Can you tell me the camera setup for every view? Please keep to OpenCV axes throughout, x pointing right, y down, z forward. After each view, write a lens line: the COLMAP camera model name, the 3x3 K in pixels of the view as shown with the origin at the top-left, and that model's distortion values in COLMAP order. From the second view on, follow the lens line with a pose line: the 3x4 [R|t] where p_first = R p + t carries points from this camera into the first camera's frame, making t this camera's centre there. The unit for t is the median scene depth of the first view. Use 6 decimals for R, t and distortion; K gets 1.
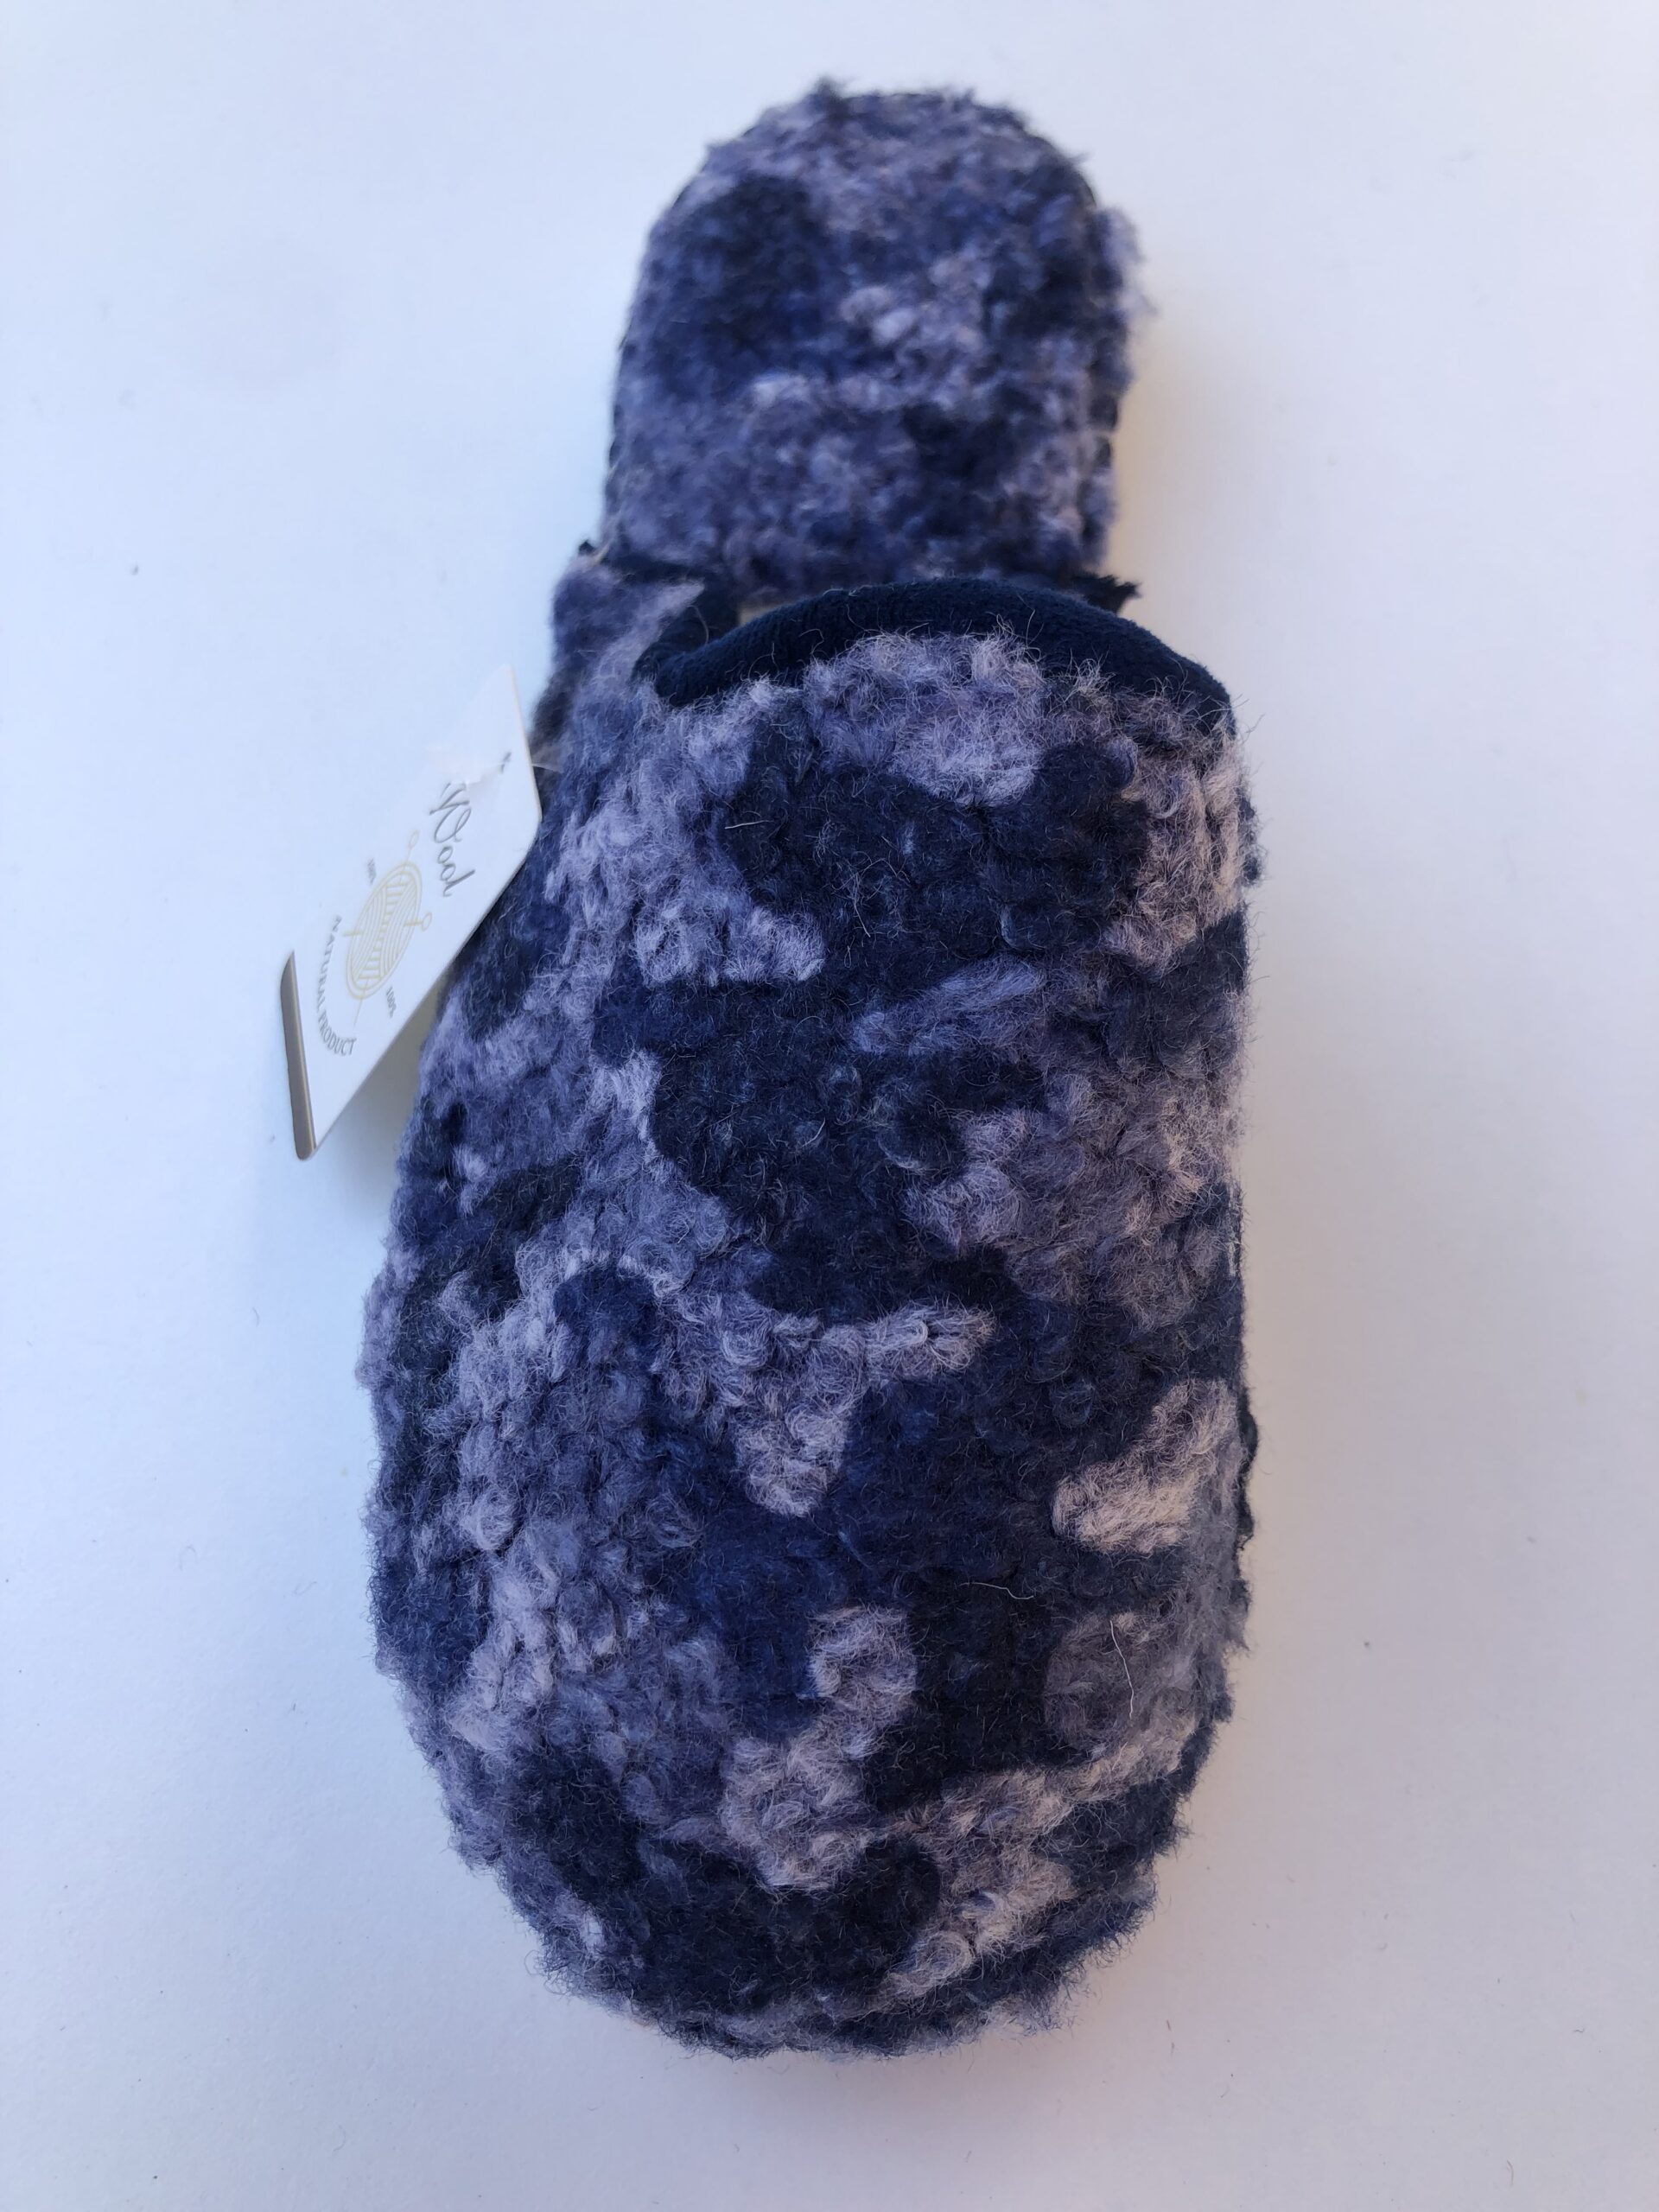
lens RADIAL K [[1801.3, 0, 829.5], [0, 1801.3, 1106.0], [0, 0, 1]] dist [-0.002349, -0.000926]
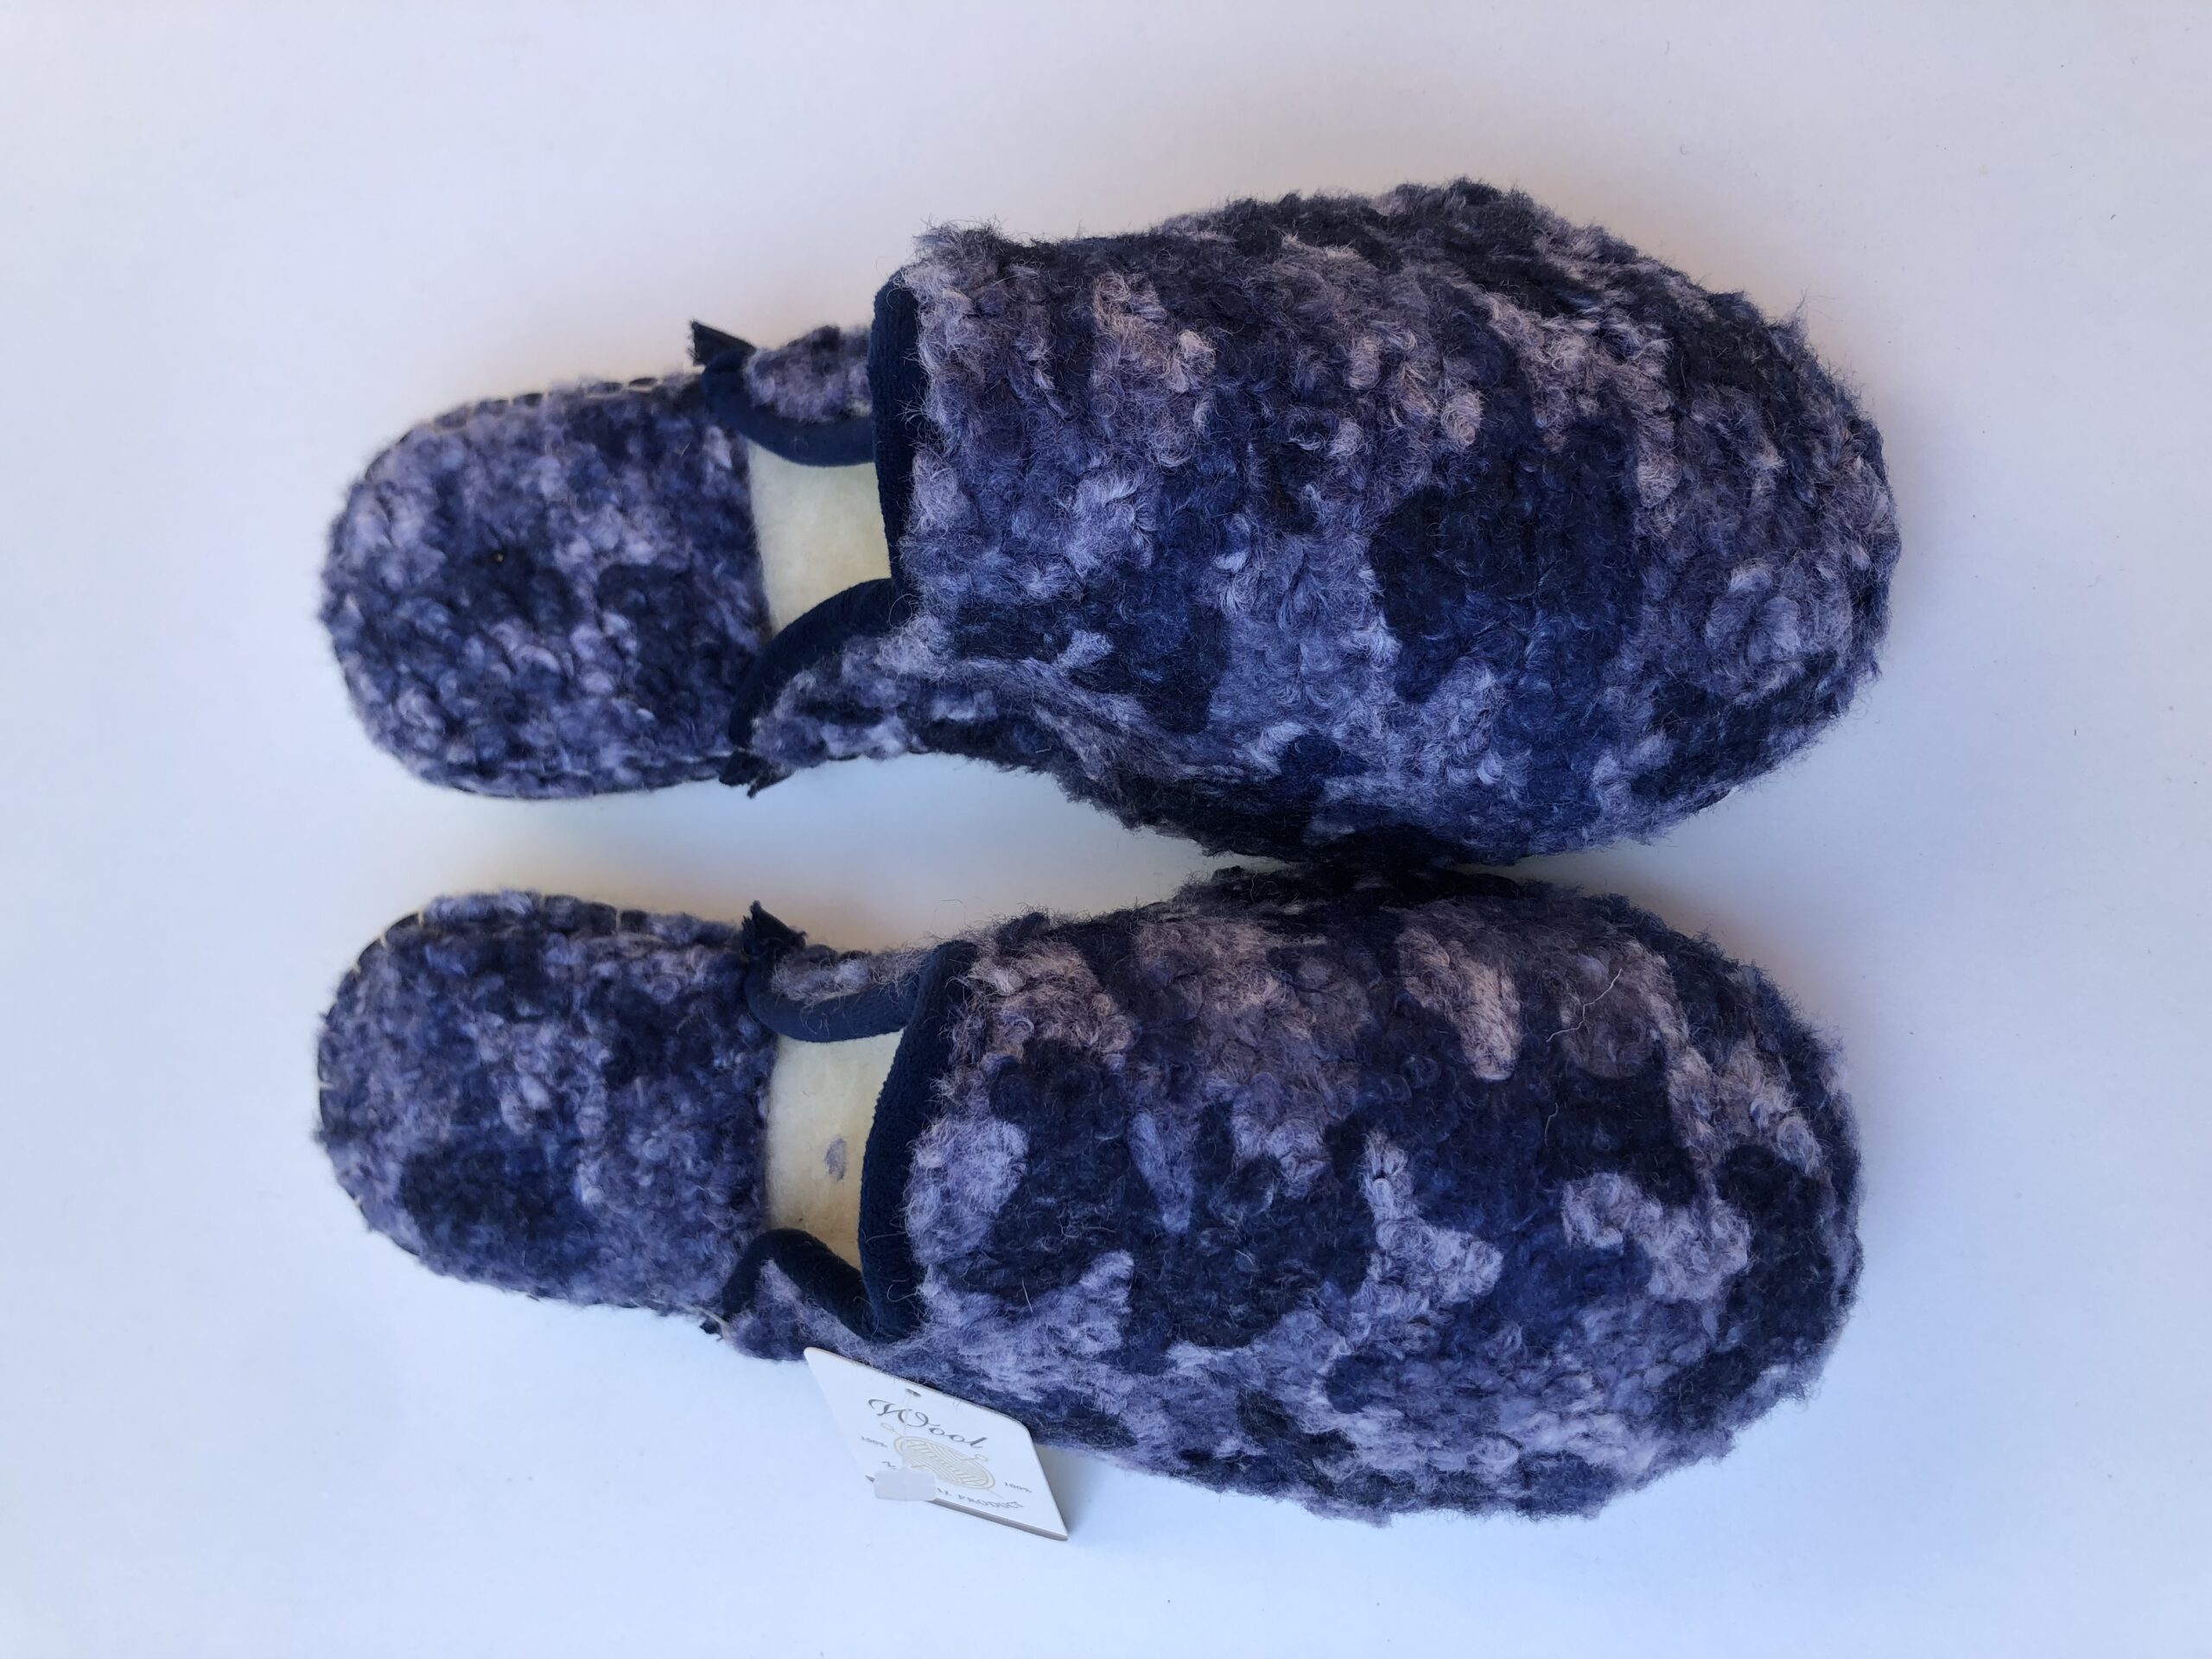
lens RADIAL K [[1796.5, 0, 1066.7], [0, 1796.5, 837.7], [0, 0, 1]] dist [0.030321, -0.002315]
pose [[-0.003796, -0.999975, -0.005913, 0.316904], [0.997624, -0.004194, 0.068770, -0.211996], [-0.068793, -0.005638, 0.997615, -0.412230]]
